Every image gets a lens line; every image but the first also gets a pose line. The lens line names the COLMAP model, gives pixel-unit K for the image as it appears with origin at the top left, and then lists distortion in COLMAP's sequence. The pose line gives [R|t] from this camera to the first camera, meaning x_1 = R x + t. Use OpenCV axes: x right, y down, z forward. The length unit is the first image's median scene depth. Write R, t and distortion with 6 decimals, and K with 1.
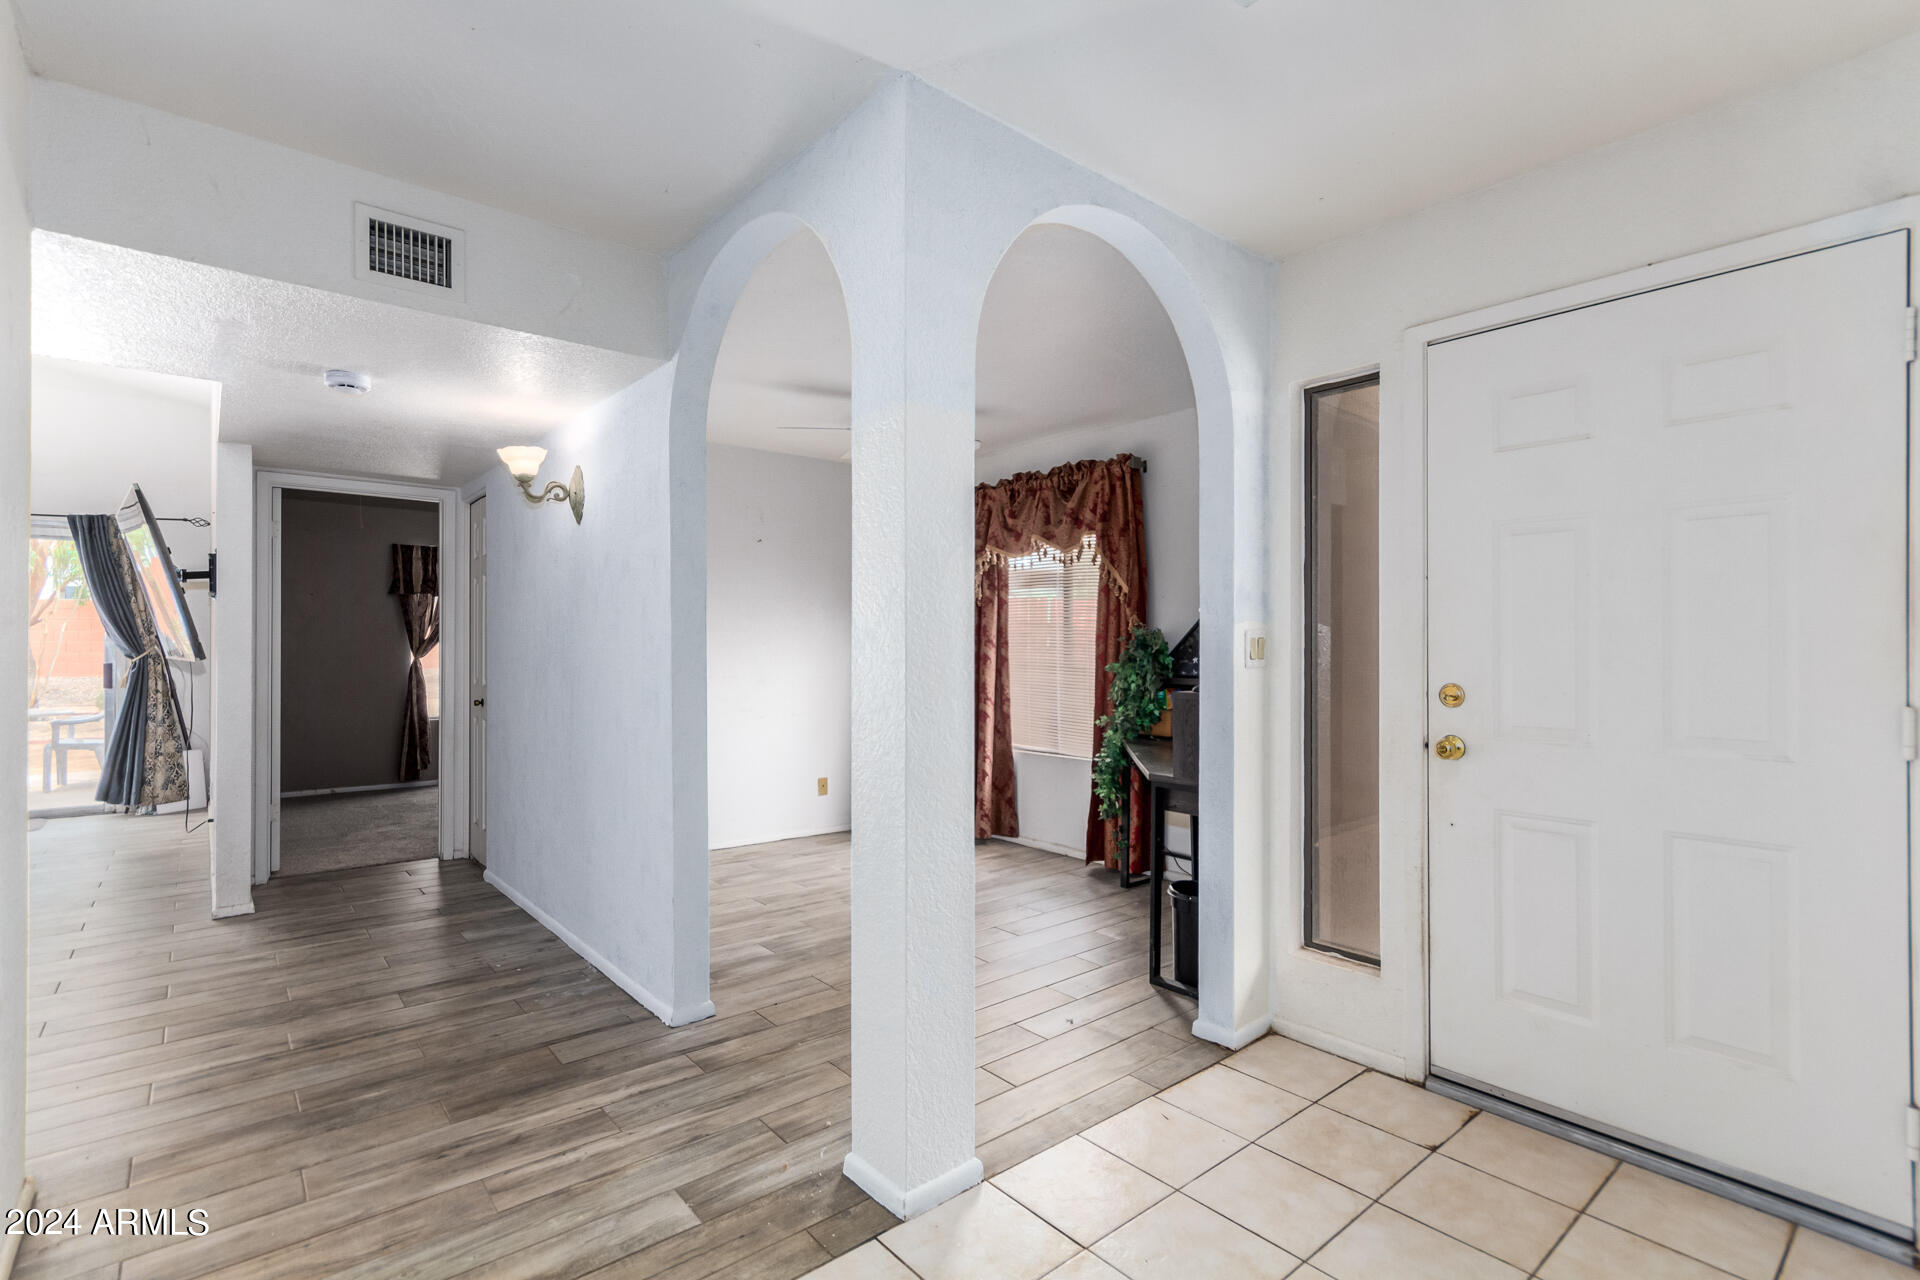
lens RADIAL K [[904.1, 0, 976.2], [0, 904.1, 643.0], [0, 0, 1]] dist [0.003124, -0.000057]
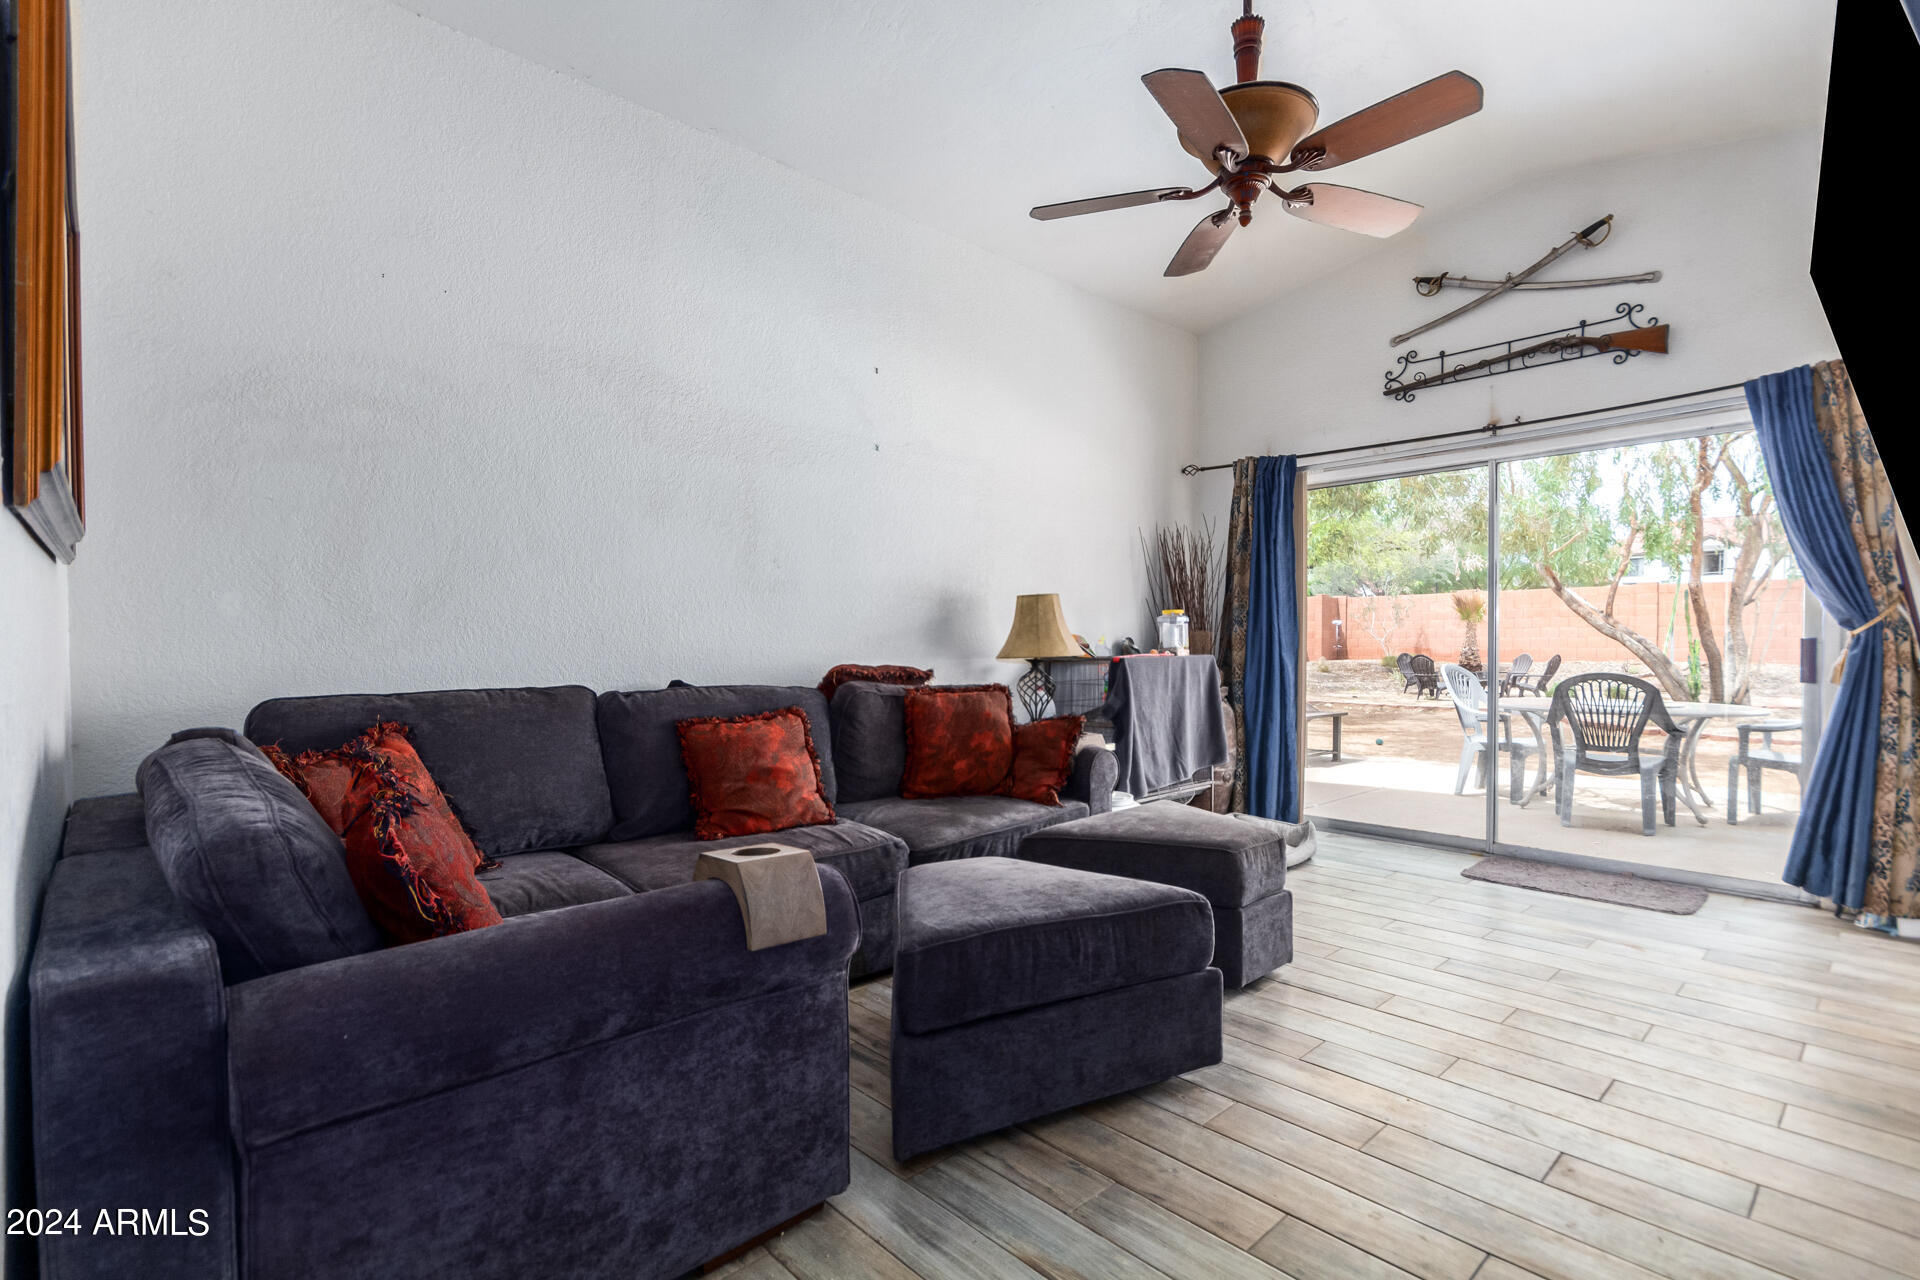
lens RADIAL K [[904.1, 0, 973.2], [0, 904.1, 650.3], [0, 0, 1]] dist [0.003124, -0.000057]
pose [[0.043595, 0.014688, -0.998941, -0.423960], [-0.000282, 0.999892, 0.014689, 0.022543], [0.999049, -0.000359, 0.043594, 0.463444]]
